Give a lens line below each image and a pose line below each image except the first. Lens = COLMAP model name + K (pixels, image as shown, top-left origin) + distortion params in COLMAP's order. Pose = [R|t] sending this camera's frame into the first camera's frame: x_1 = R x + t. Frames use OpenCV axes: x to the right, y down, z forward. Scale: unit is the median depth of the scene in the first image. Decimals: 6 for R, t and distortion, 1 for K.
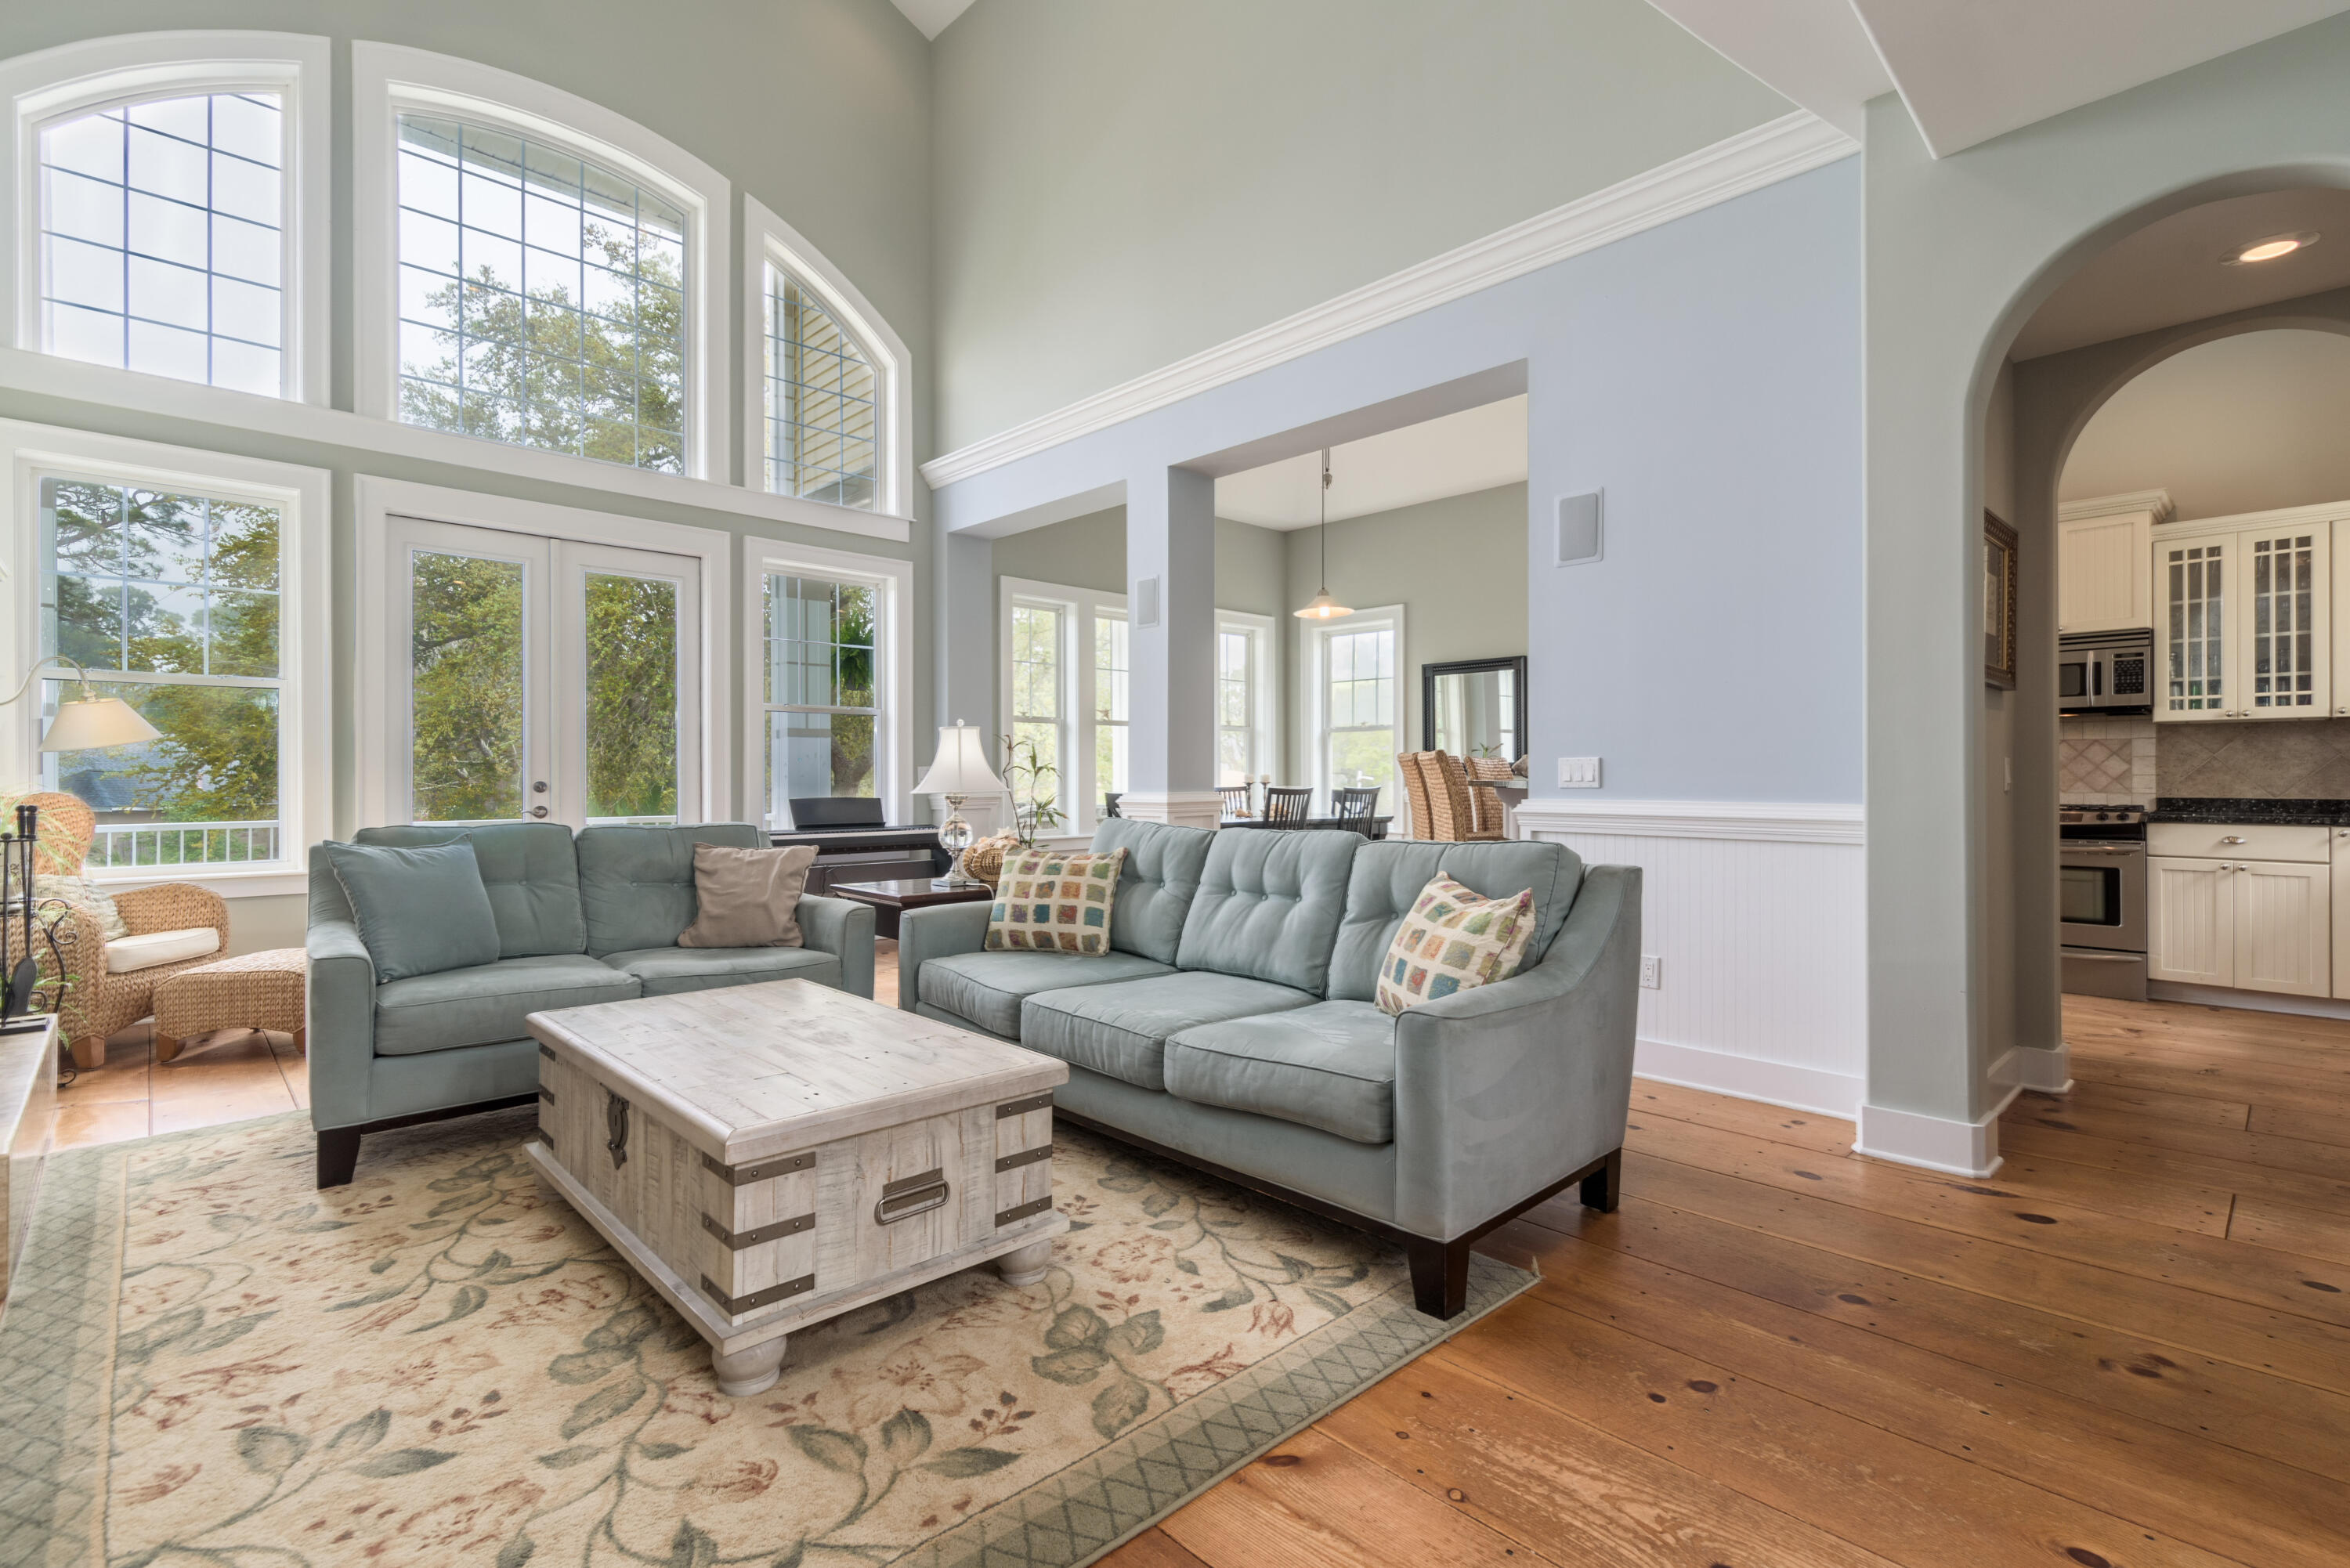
lens RADIAL K [[1078.2, 0, 1226.2], [0, 1078.2, 775.8], [0, 0, 1]] dist [0.010190, -0.001320]
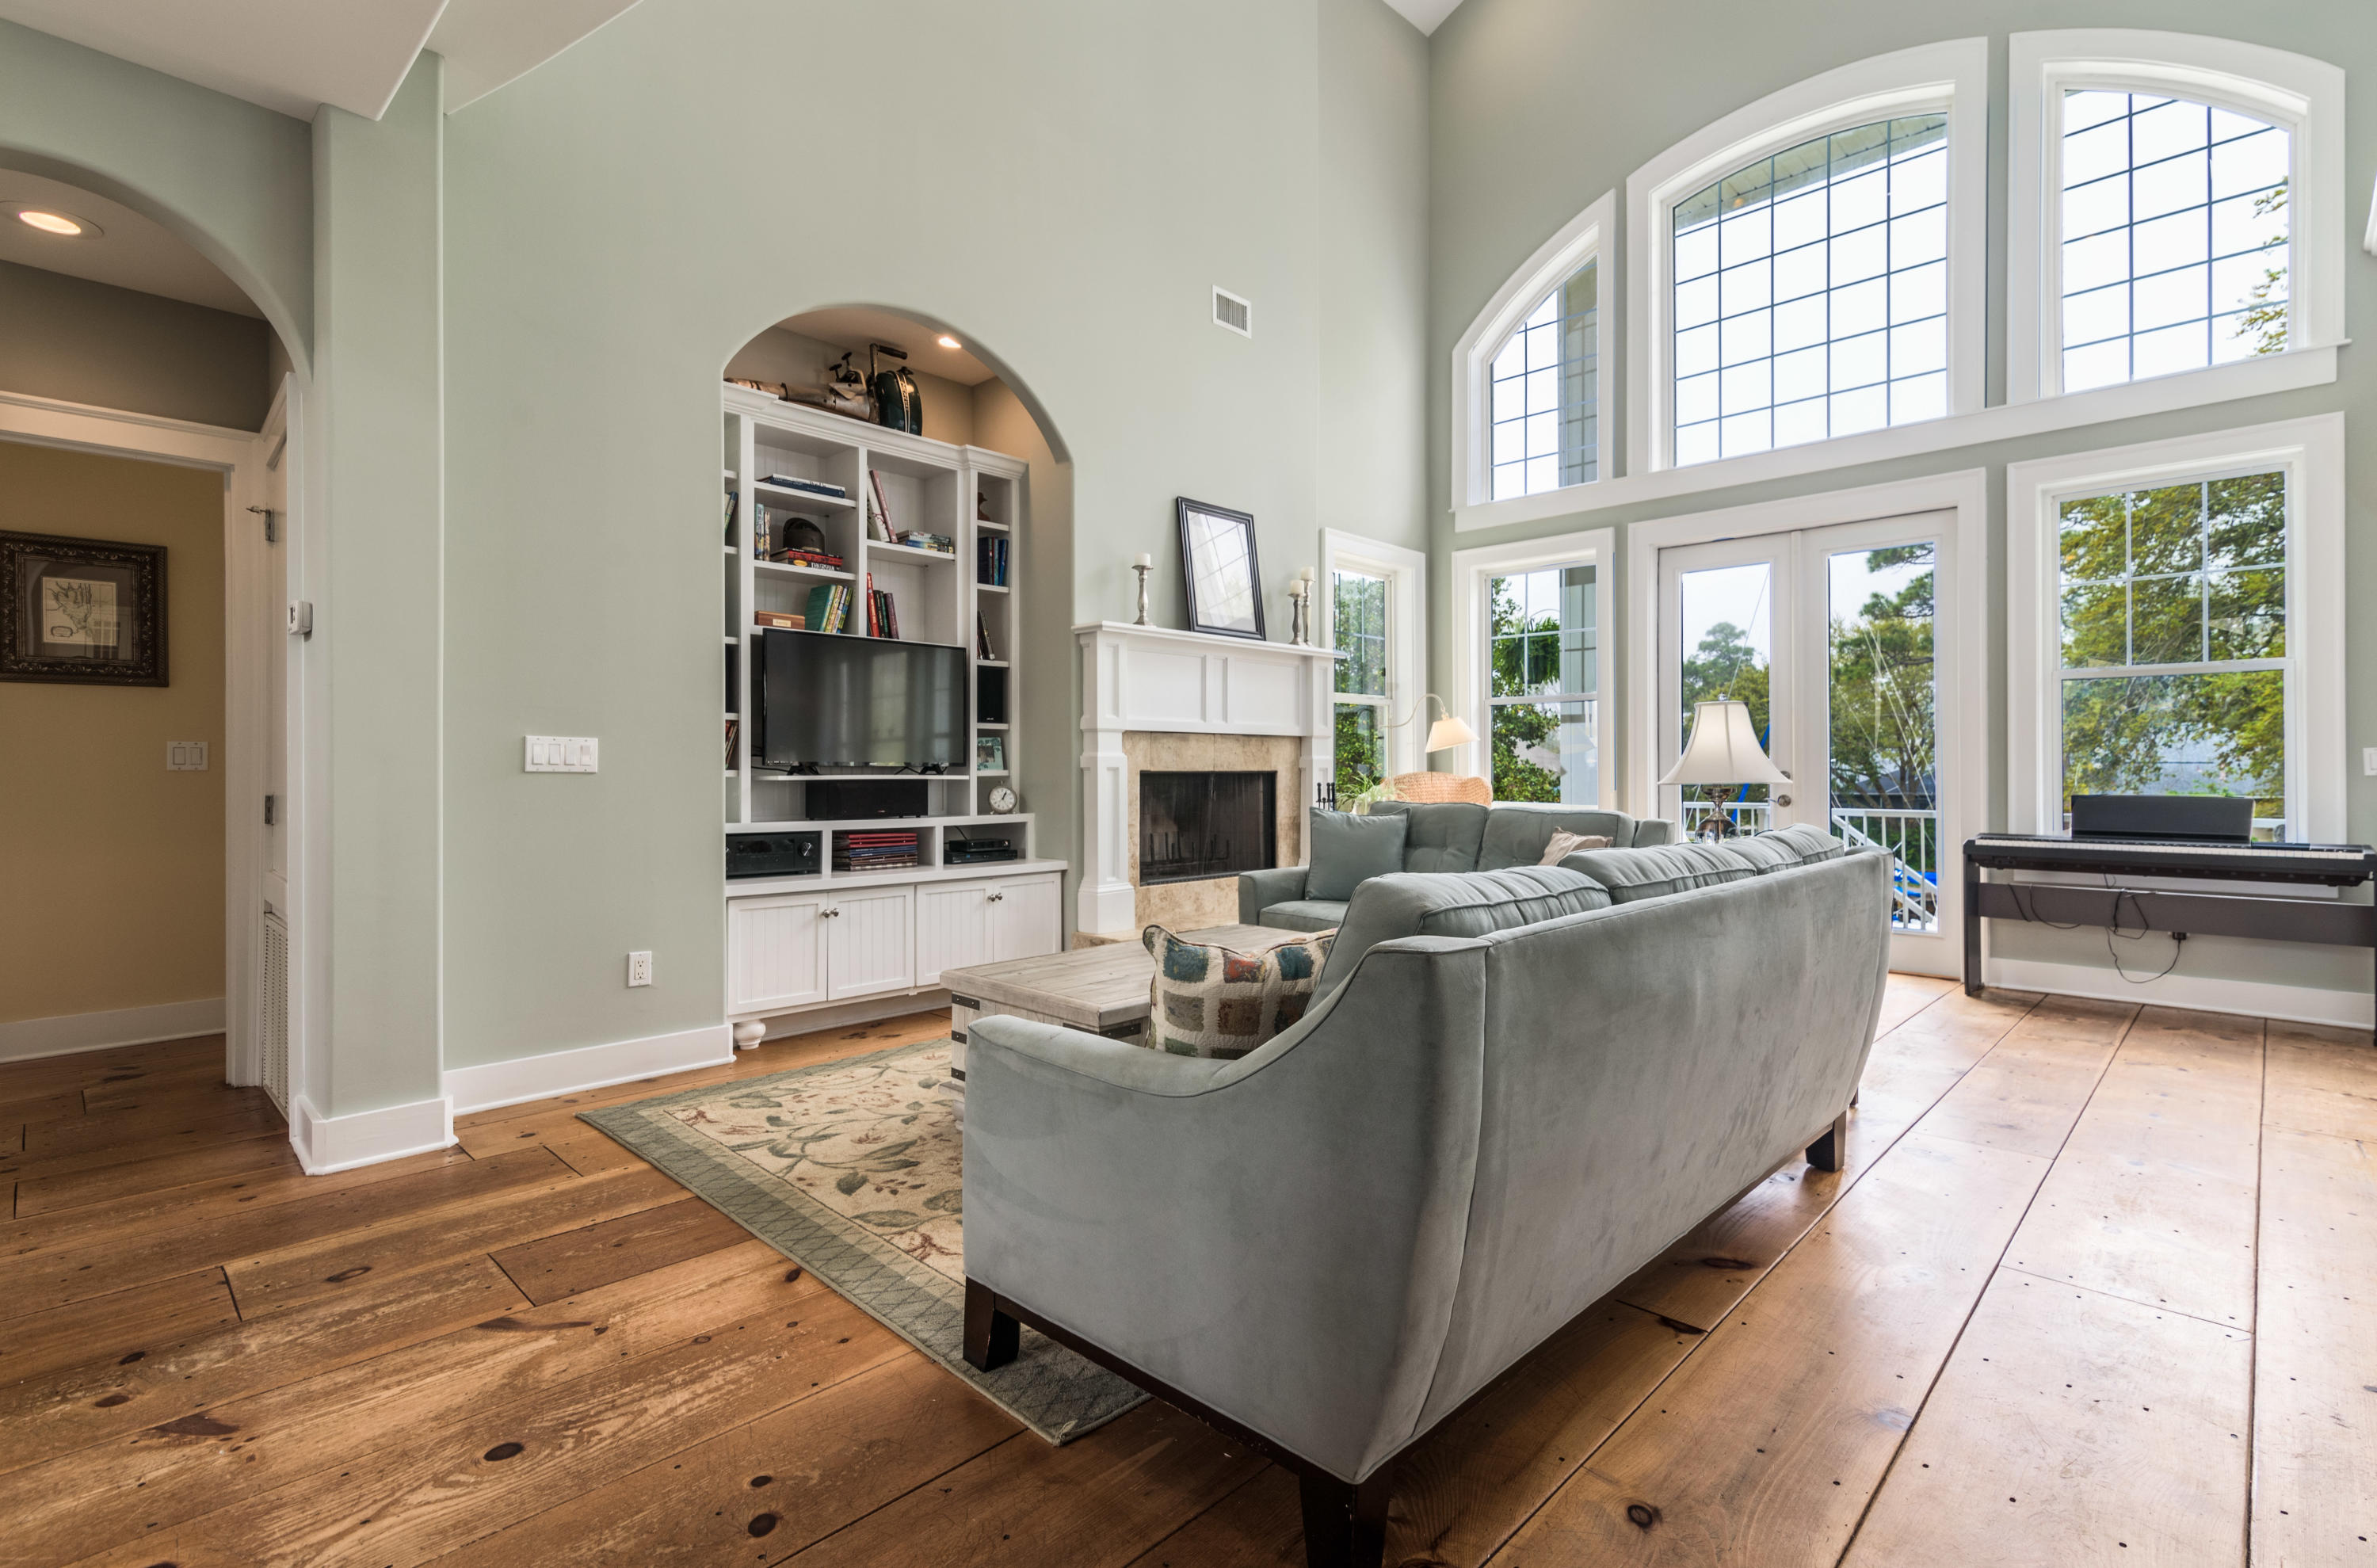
lens RADIAL K [[1090.7, 0, 1182.1], [0, 1090.7, 765.1], [0, 0, 1]] dist [0.010190, -0.001320]
pose [[0.014454, -0.001965, -0.999894, 0.629351], [0.002858, 0.999994, -0.001924, 0.001633], [0.999891, -0.002830, 0.014460, 0.650726]]
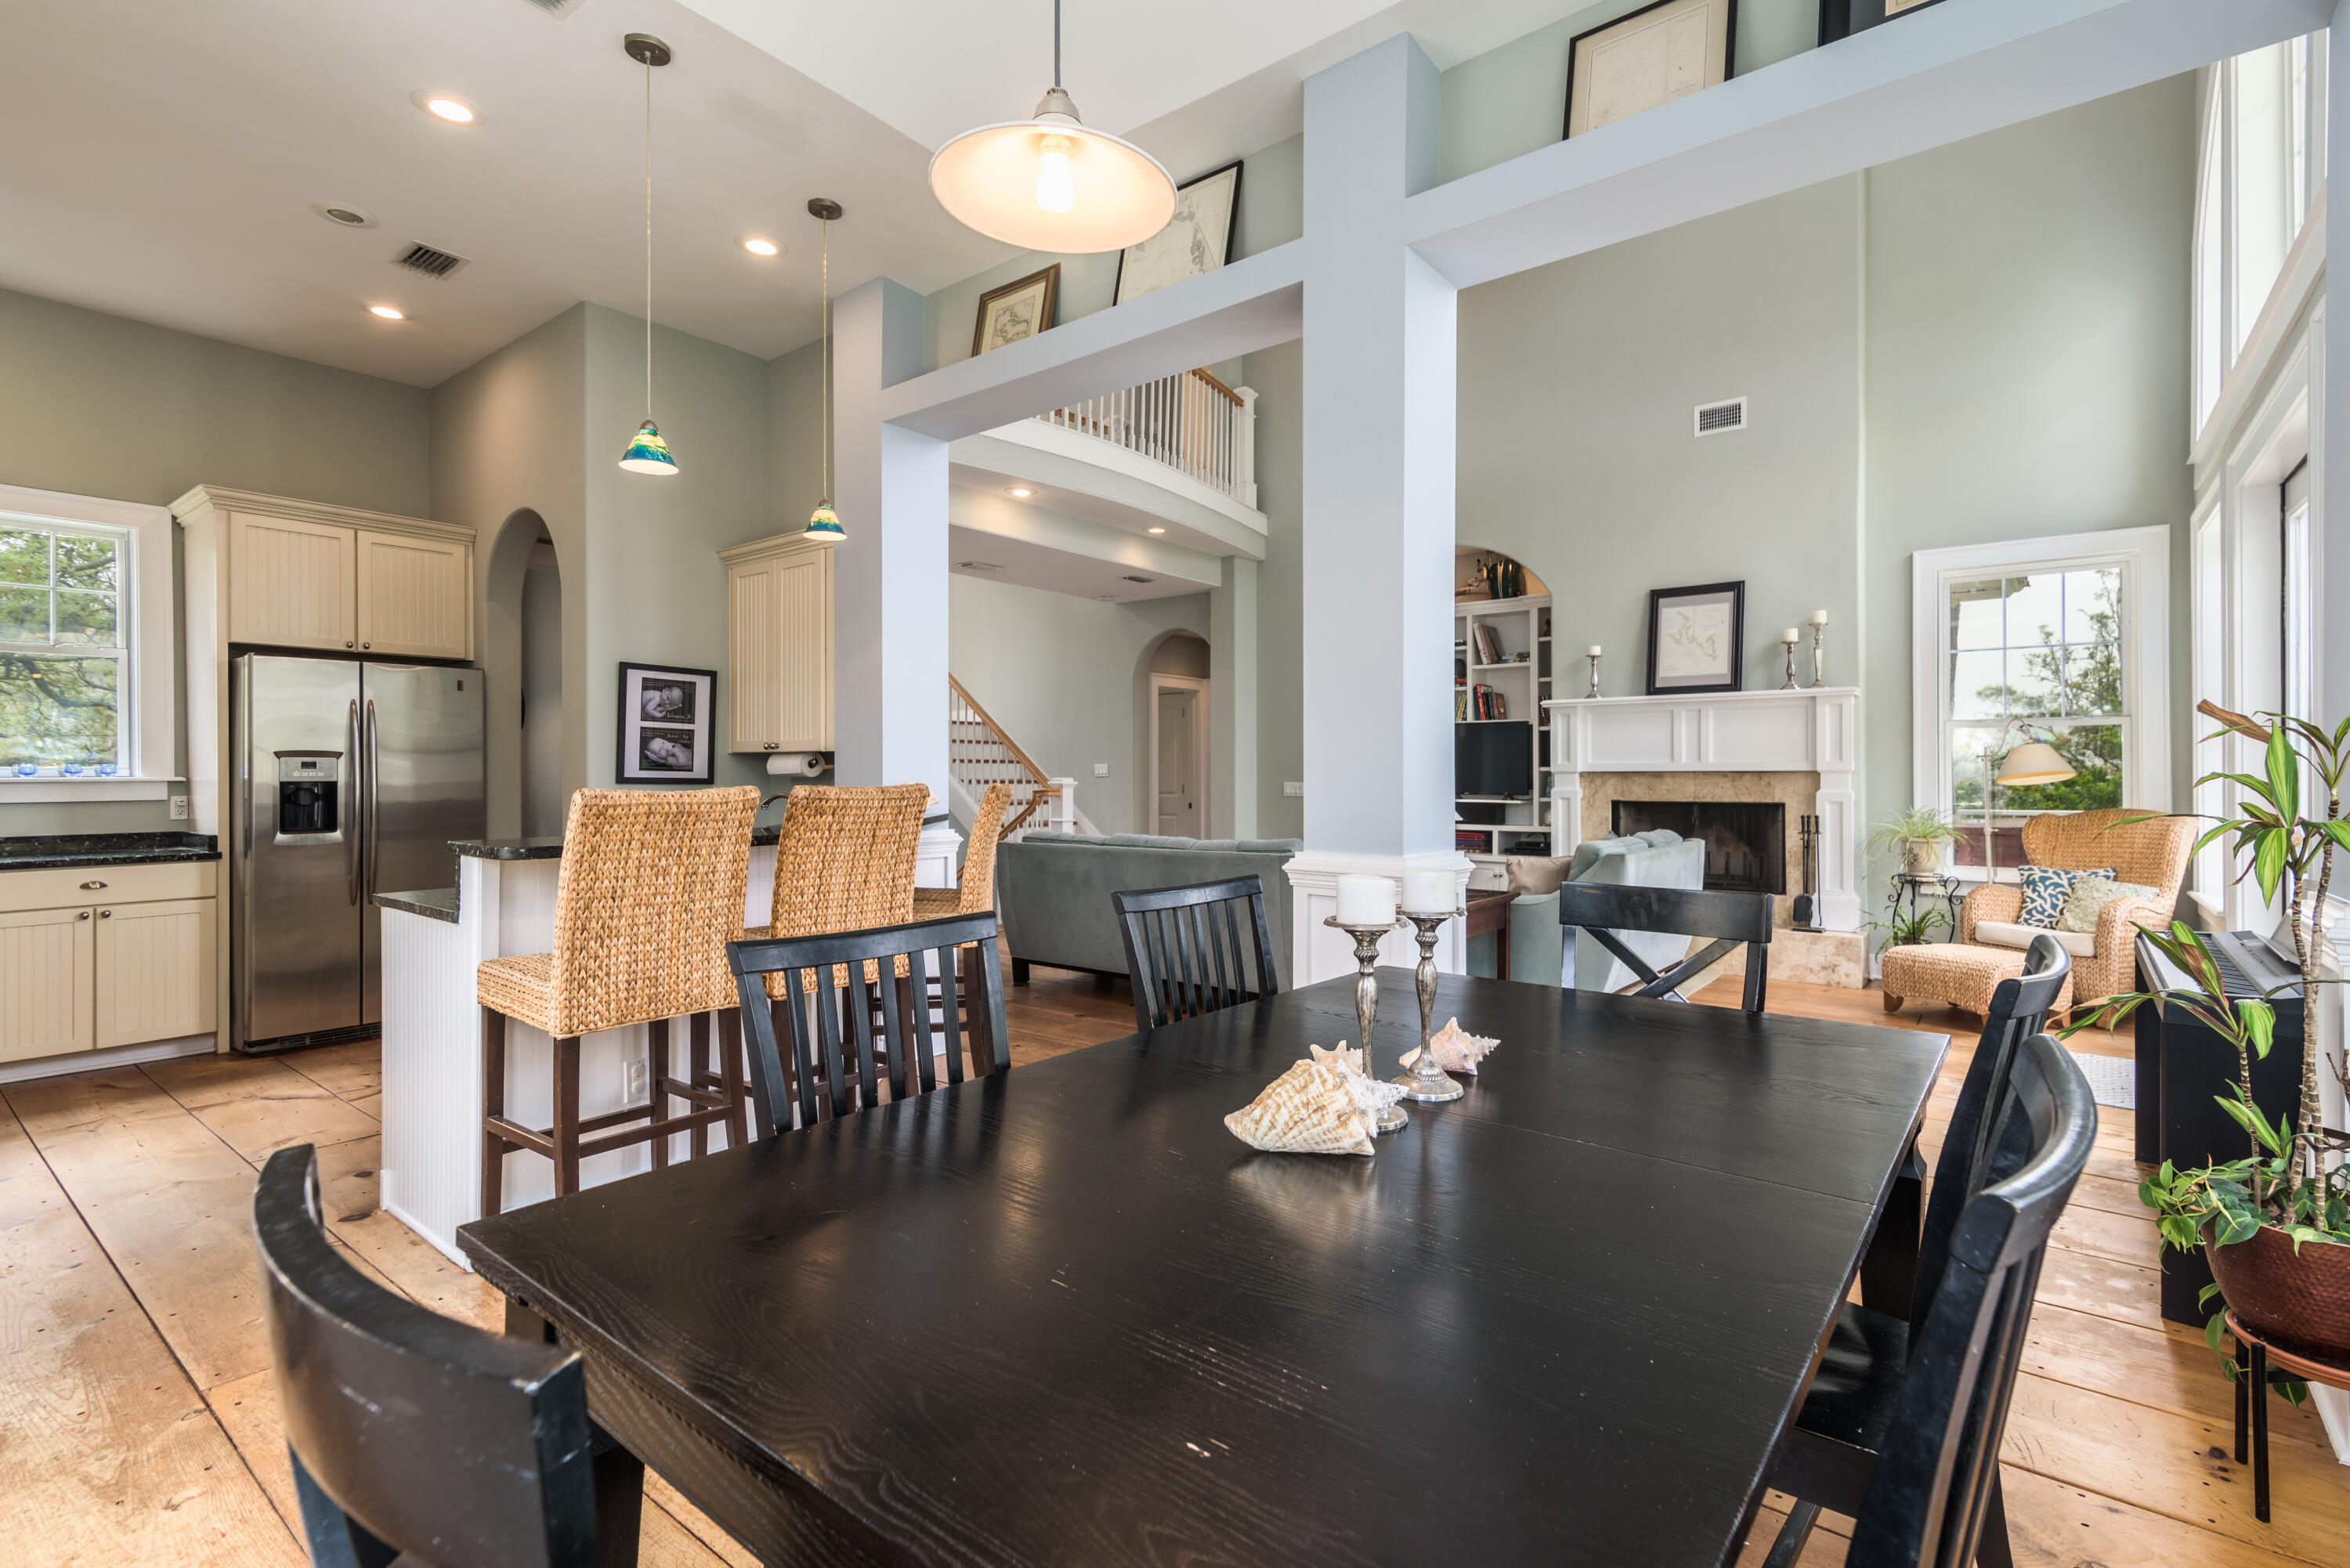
lens RADIAL K [[1078.2, 0, 1215.0], [0, 1078.2, 764.3], [0, 0, 1]] dist [0.010190, -0.001320]
pose [[-0.991398, 0.000206, -0.130880, 0.160317], [0.001930, 0.999913, -0.013044, -0.035834], [0.130865, -0.013184, -0.991312, 2.475008]]
